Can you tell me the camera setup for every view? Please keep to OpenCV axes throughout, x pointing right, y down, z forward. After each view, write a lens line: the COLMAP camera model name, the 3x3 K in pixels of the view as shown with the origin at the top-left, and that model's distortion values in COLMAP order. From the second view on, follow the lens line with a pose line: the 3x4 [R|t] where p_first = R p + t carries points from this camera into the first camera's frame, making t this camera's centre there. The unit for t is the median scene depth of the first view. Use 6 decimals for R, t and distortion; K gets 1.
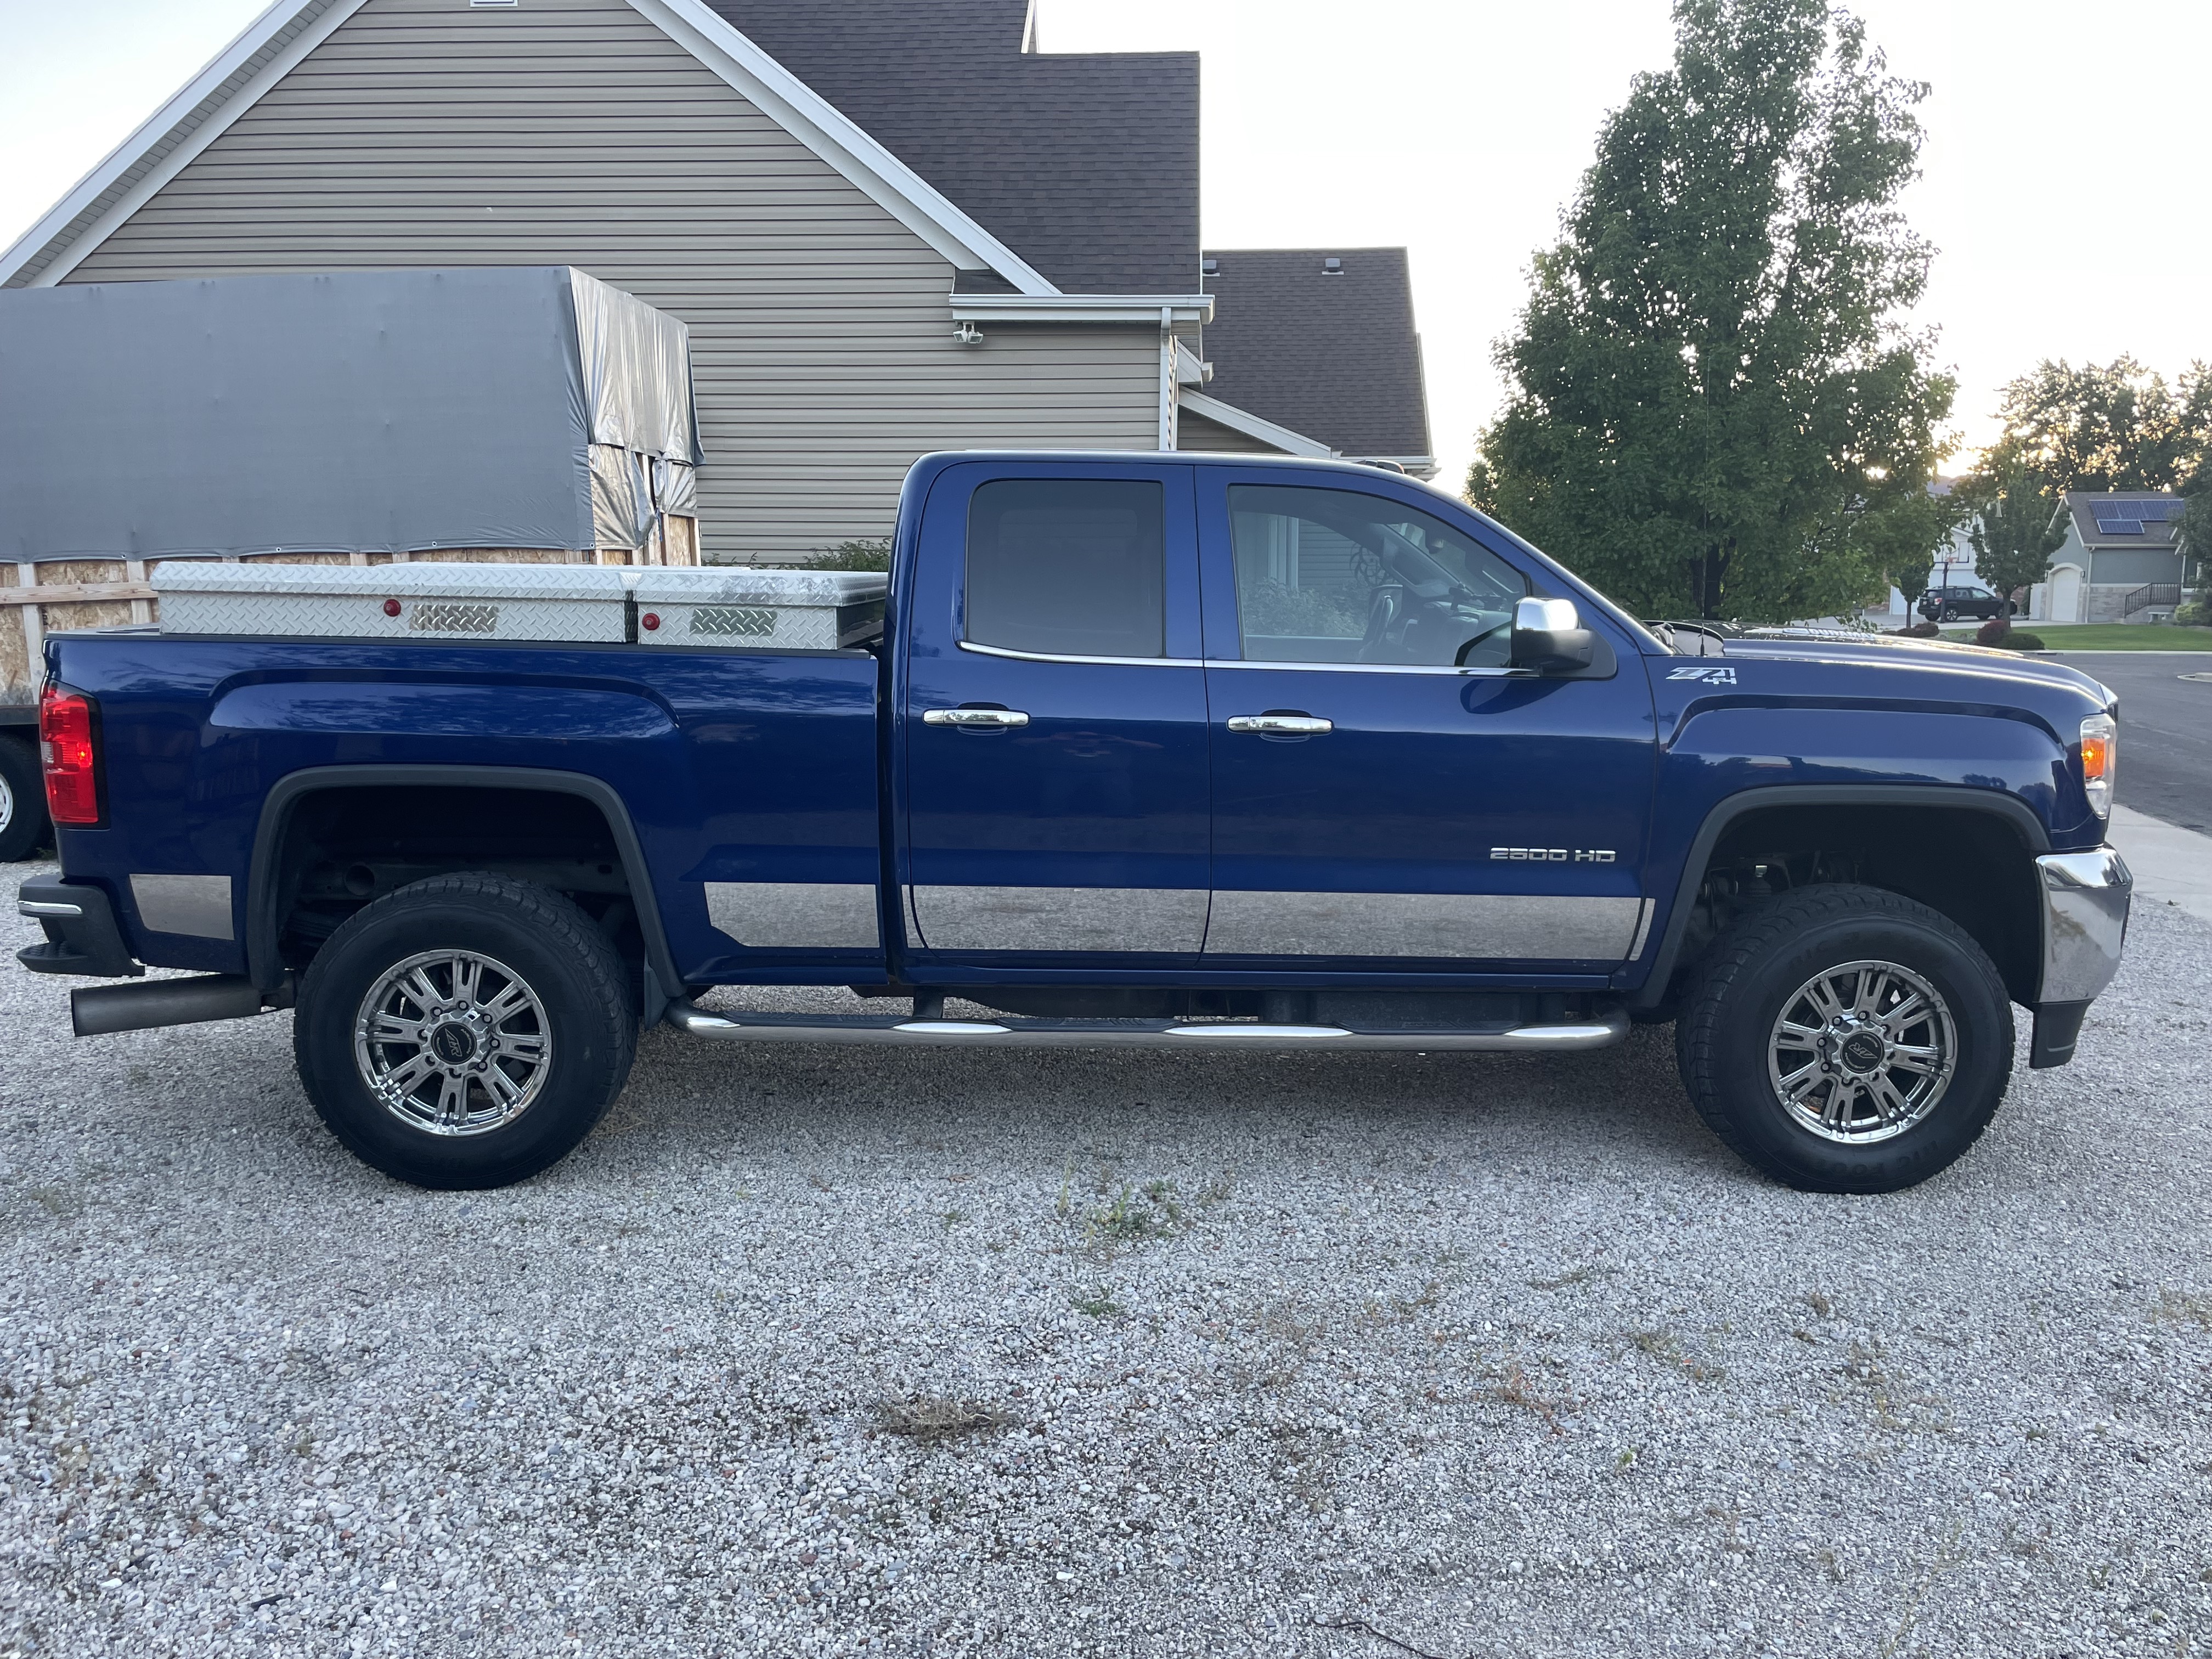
lens RADIAL K [[1746.2, 0, 1110.0], [0, 1746.2, 843.3], [0, 0, 1]] dist [0.048645, -0.013962]
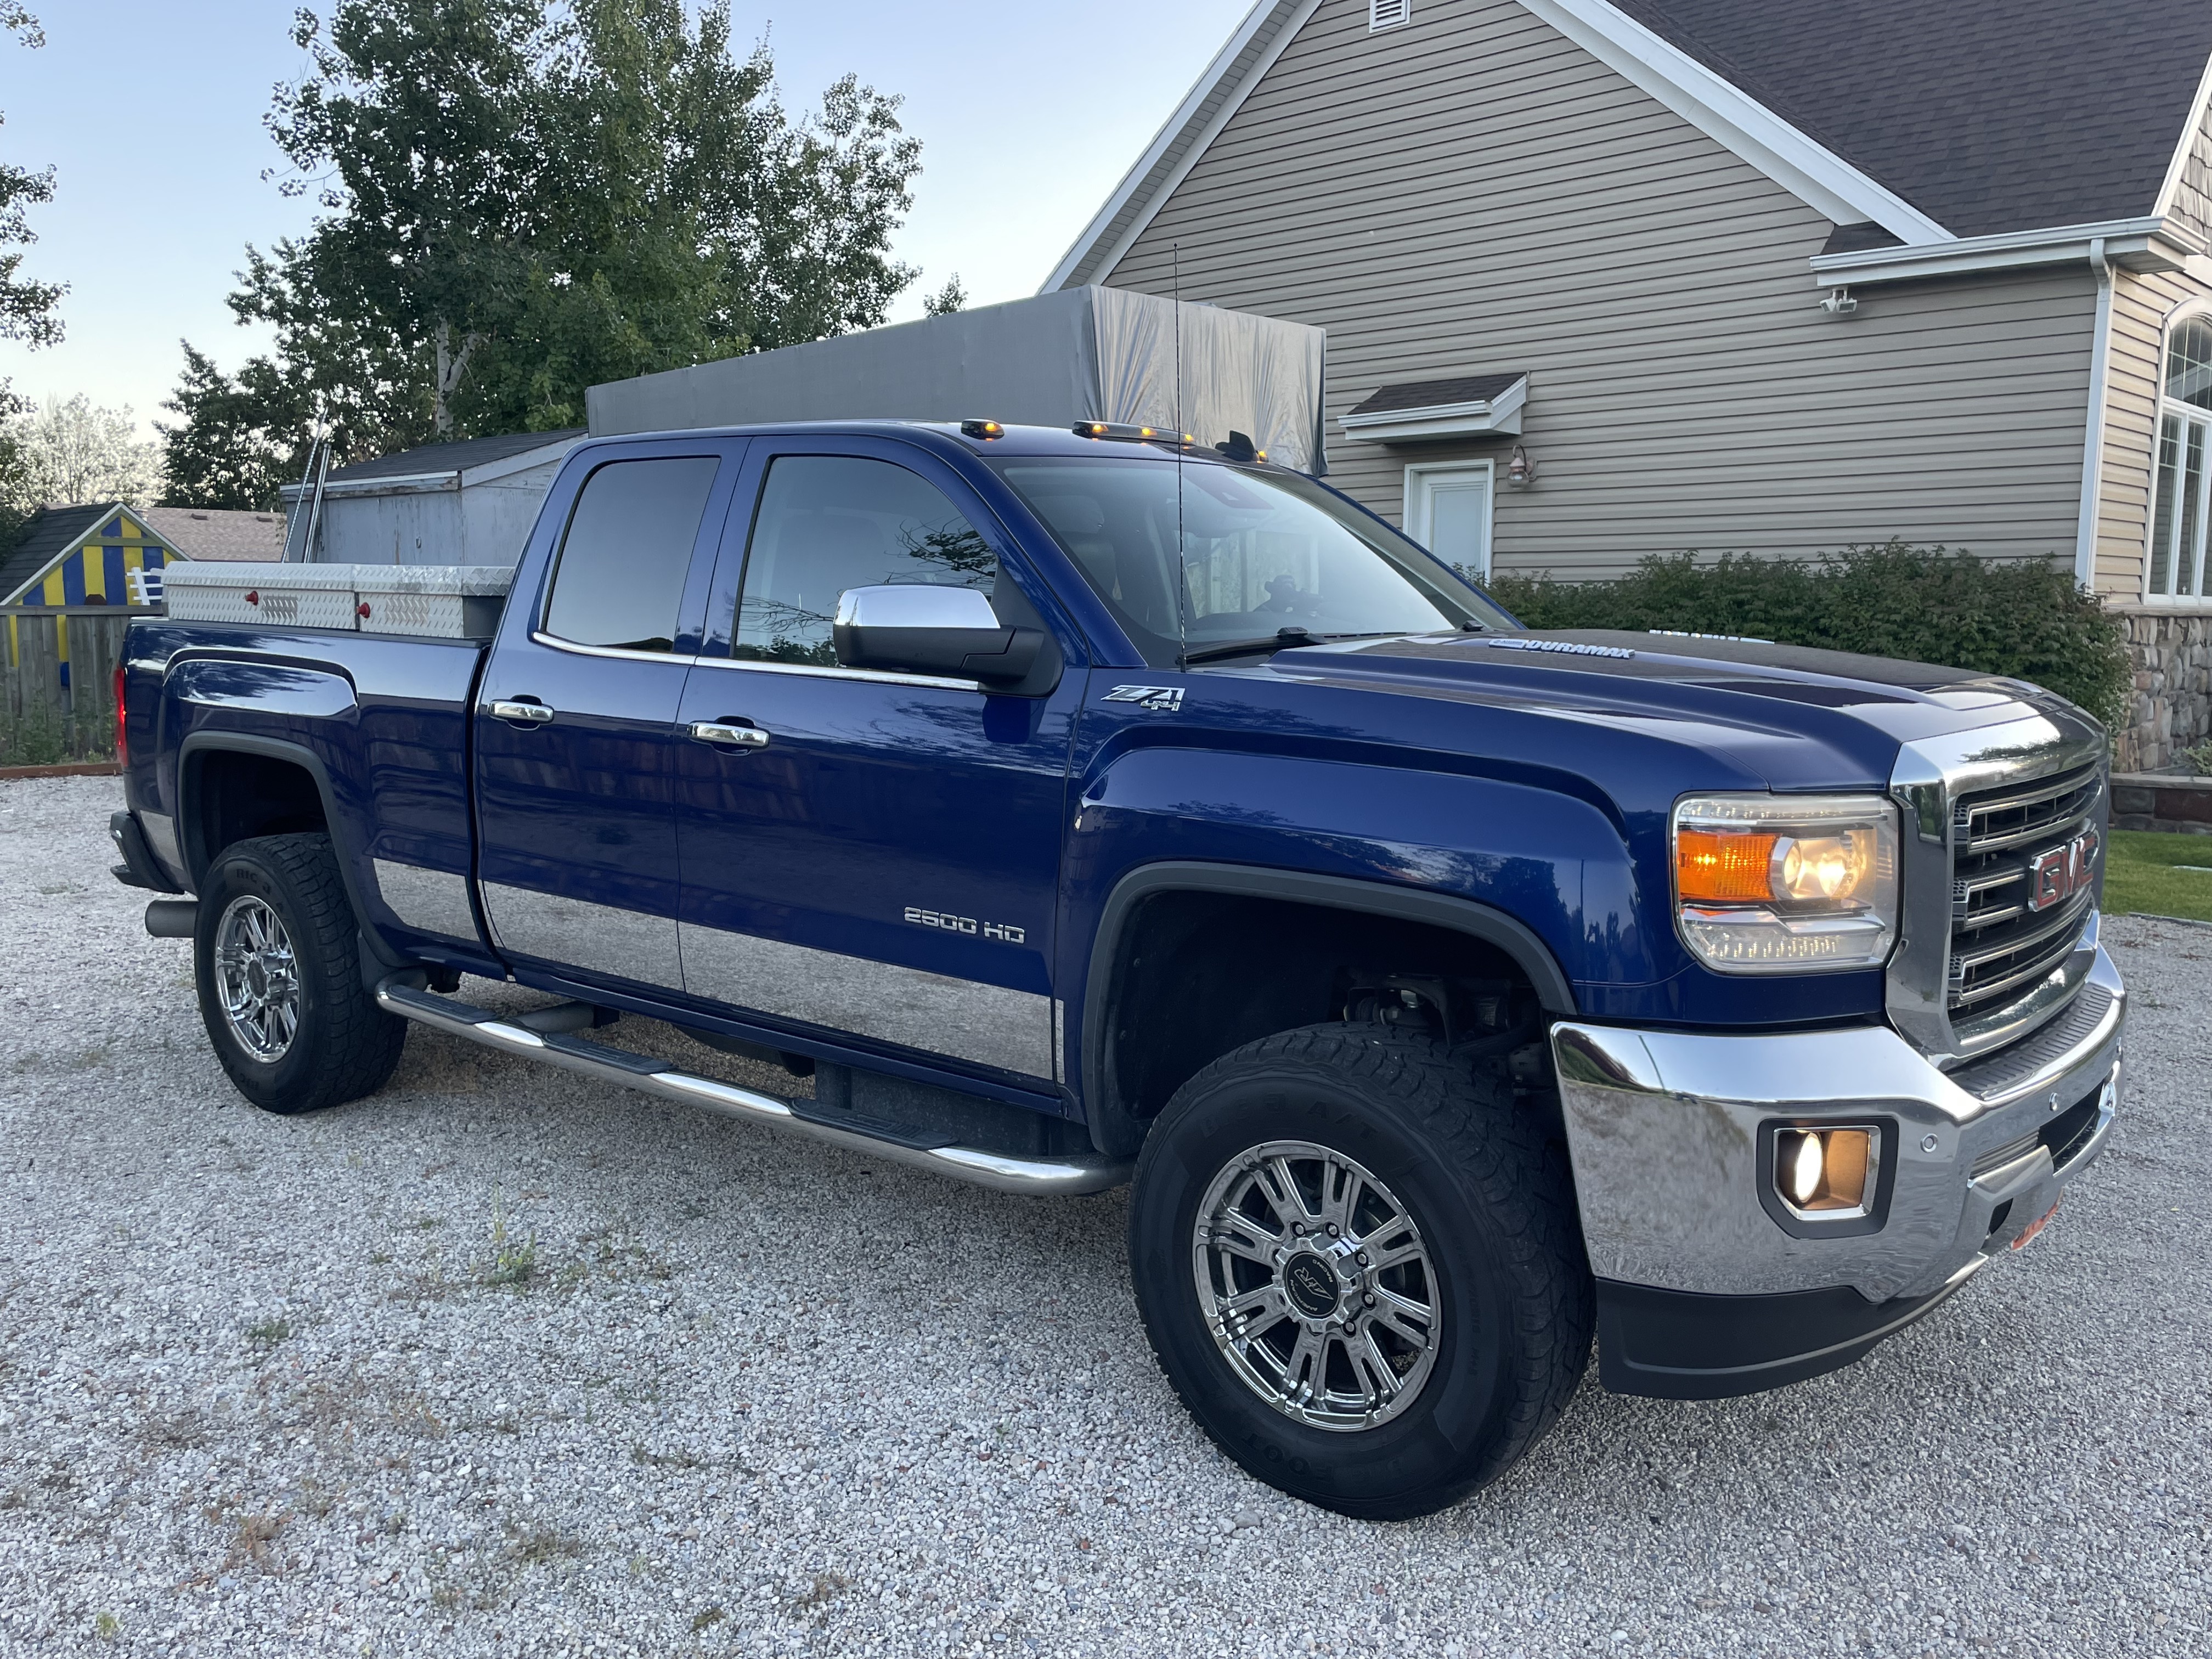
lens RADIAL K [[1830.5, 0, 1098.1], [0, 1830.5, 822.4], [0, 0, 1]] dist [0.060185, -0.078459]
pose [[0.762920, 0.079408, -0.641597, 0.234710], [-0.101076, 0.994874, 0.002942, -0.013391], [0.638542, 0.062605, 0.767036, 0.125081]]
